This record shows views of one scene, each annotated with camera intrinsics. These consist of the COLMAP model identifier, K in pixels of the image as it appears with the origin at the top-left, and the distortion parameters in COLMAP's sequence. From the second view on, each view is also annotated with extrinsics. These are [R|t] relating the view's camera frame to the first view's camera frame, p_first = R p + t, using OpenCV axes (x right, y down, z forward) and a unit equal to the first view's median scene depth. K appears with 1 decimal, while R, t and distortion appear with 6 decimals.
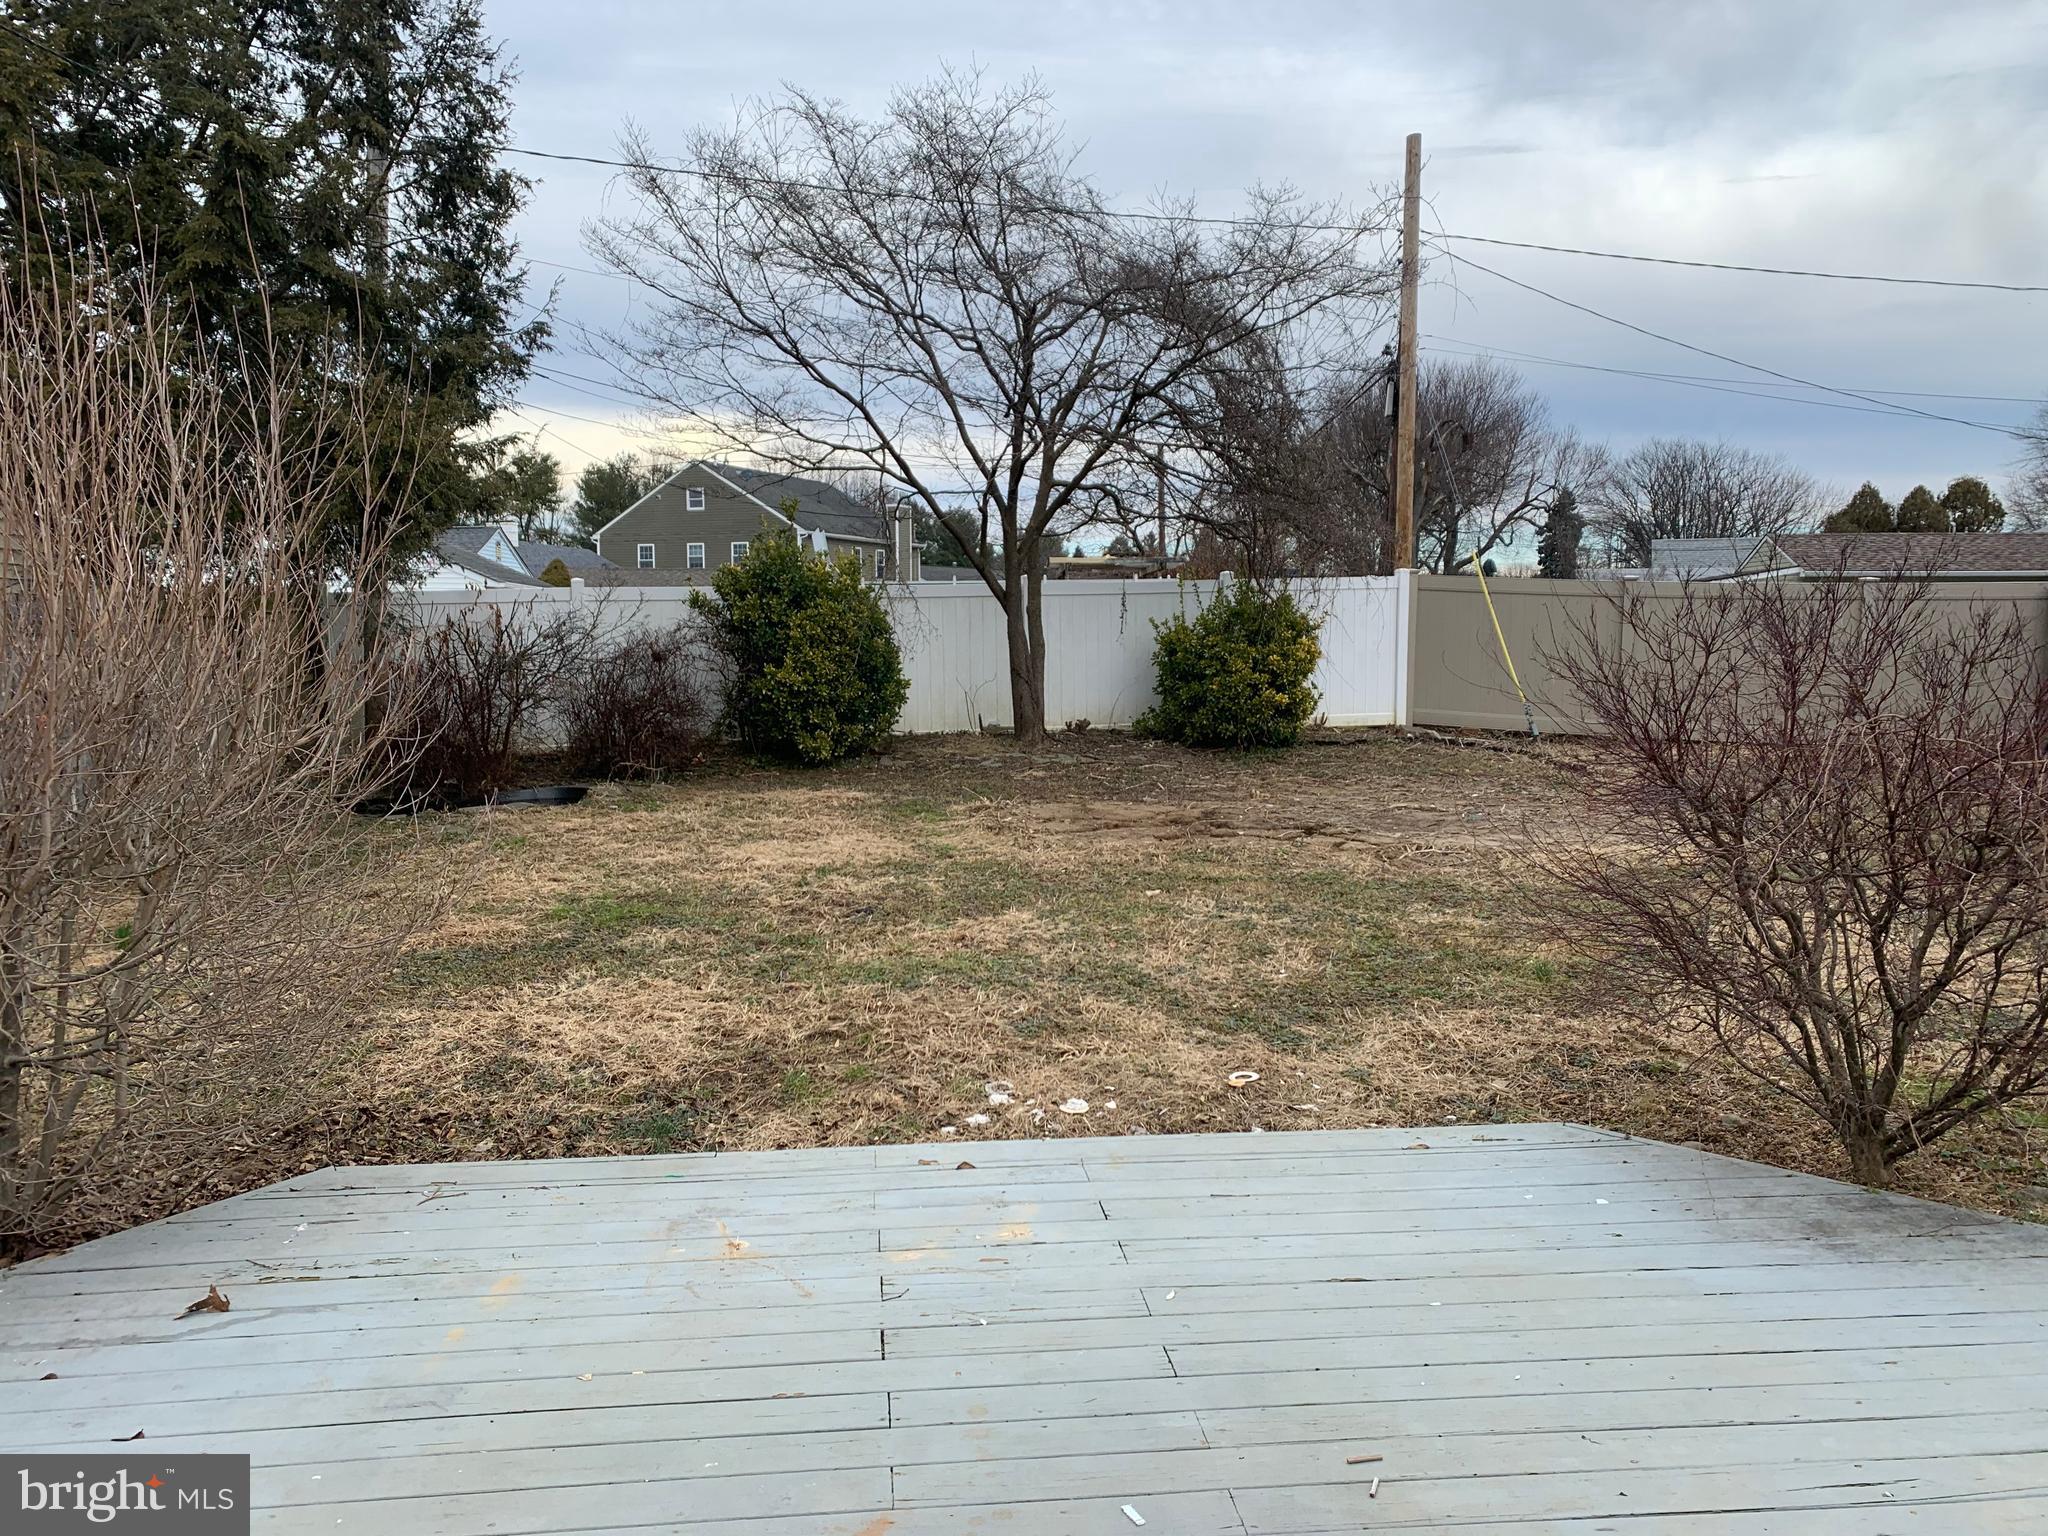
lens RADIAL K [[1550.6, 0, 1015.9], [0, 1550.6, 741.9], [0, 0, 1]] dist [0.087188, -0.106074]
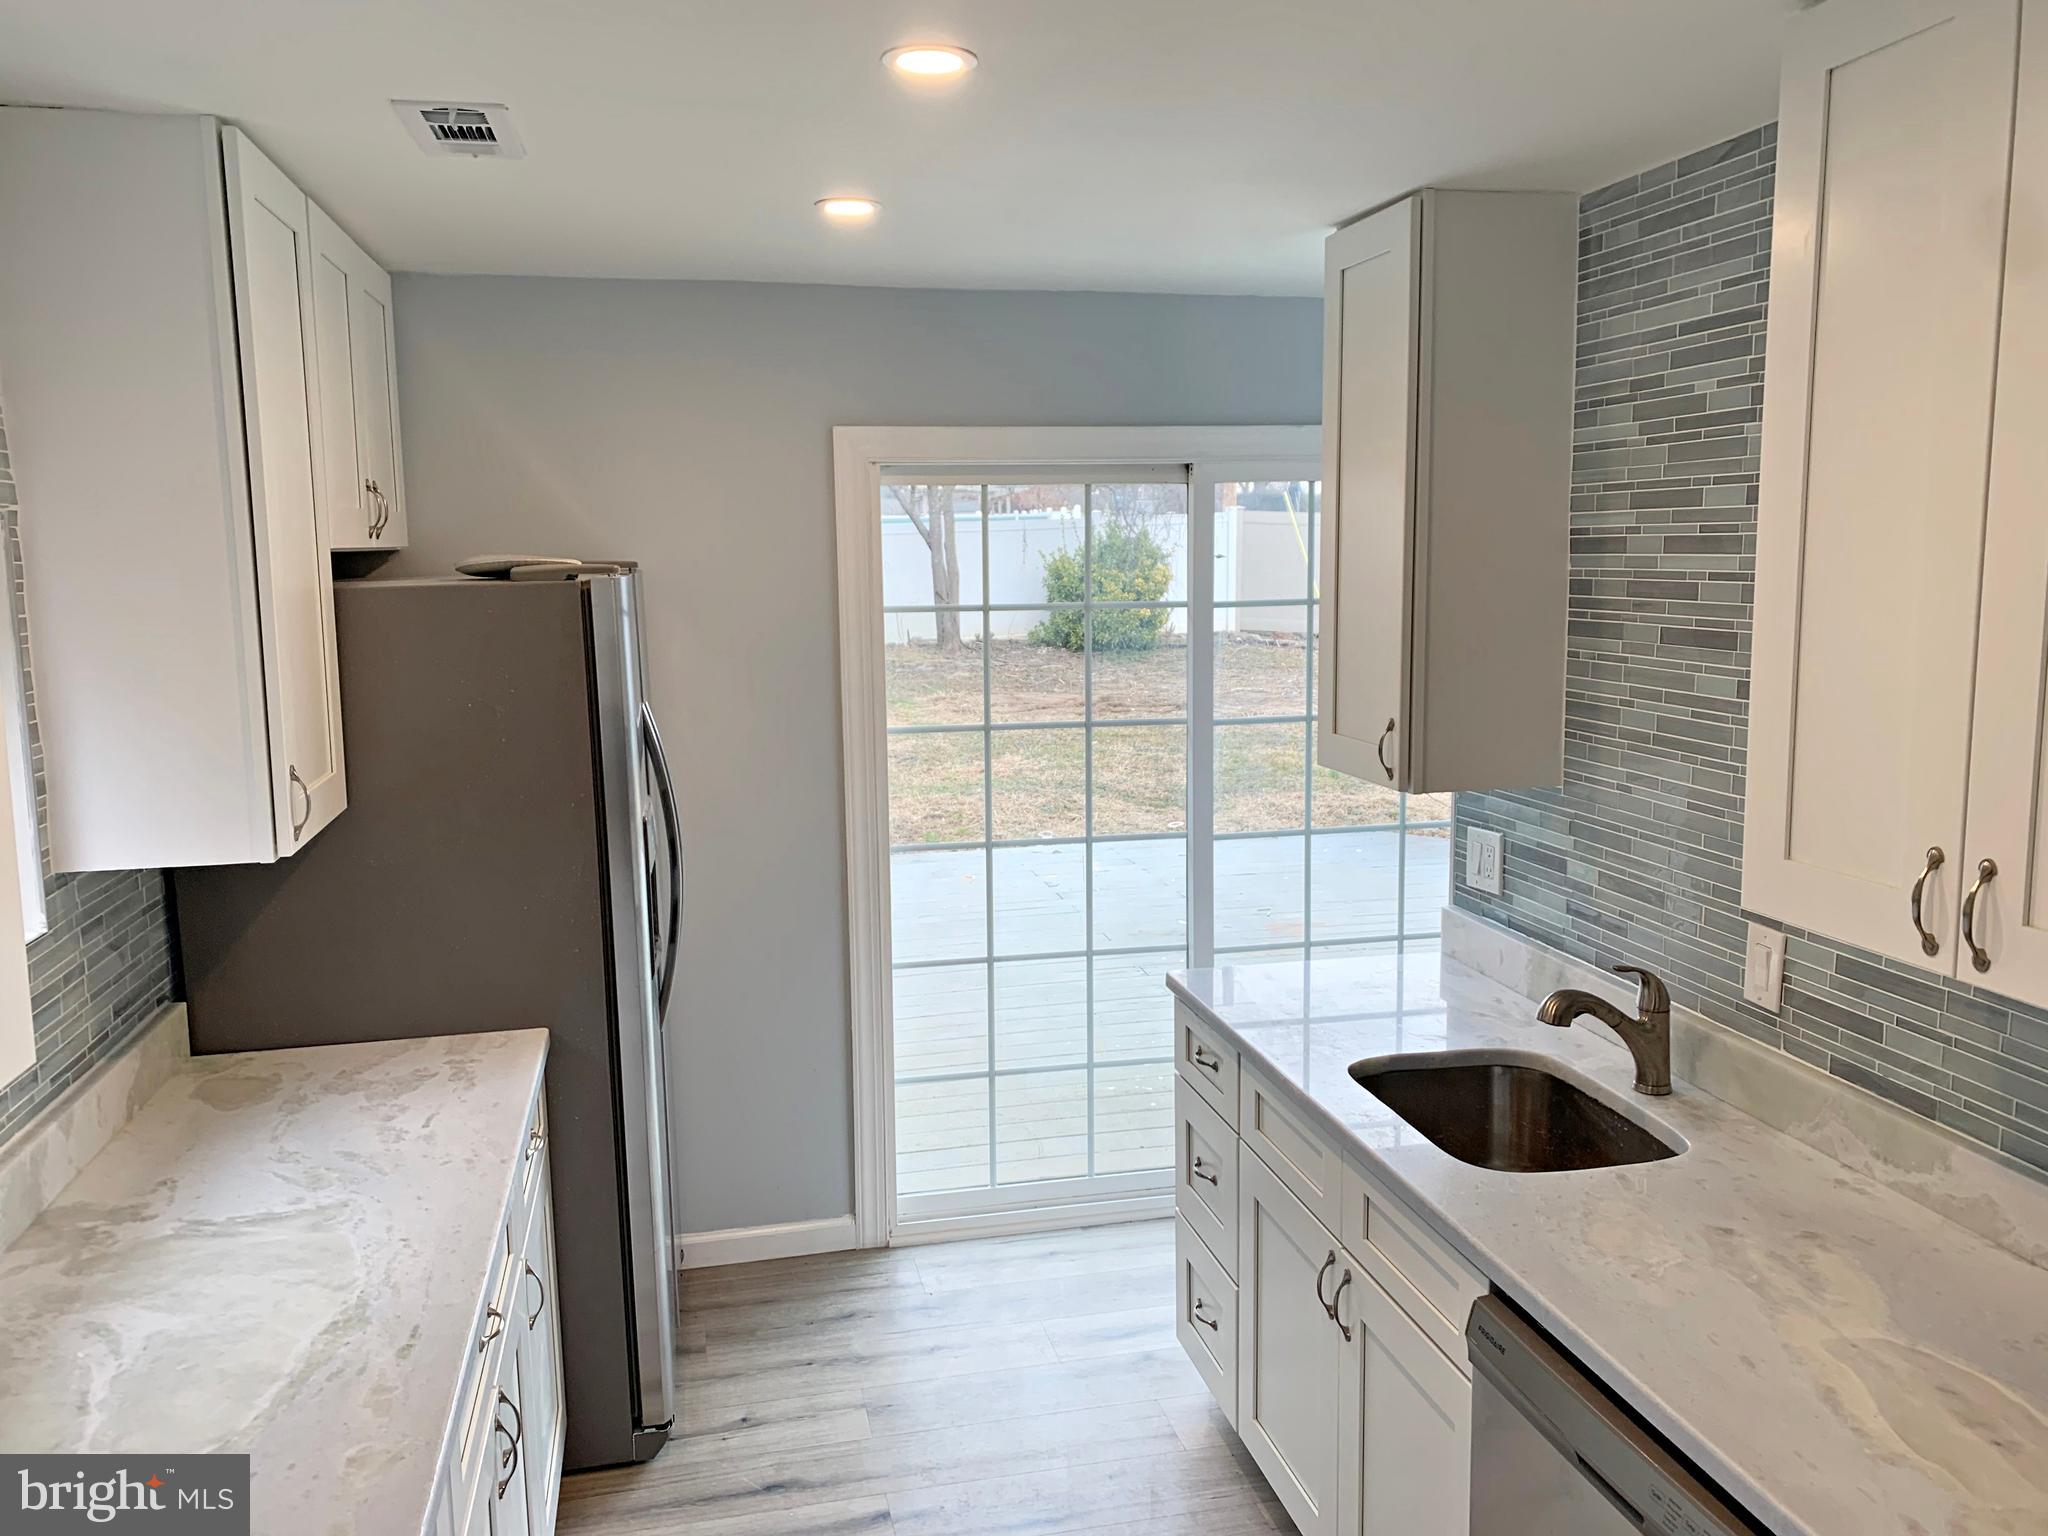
lens RADIAL K [[1550.6, 0, 1015.9], [0, 1550.6, 741.9], [0, 0, 1]] dist [0.087188, -0.106074]
pose [[0.993063, -0.028794, 0.114002, -0.085599], [0.022300, 0.998077, 0.057834, 0.002485], [-0.115448, -0.054891, 0.991796, -0.274003]]
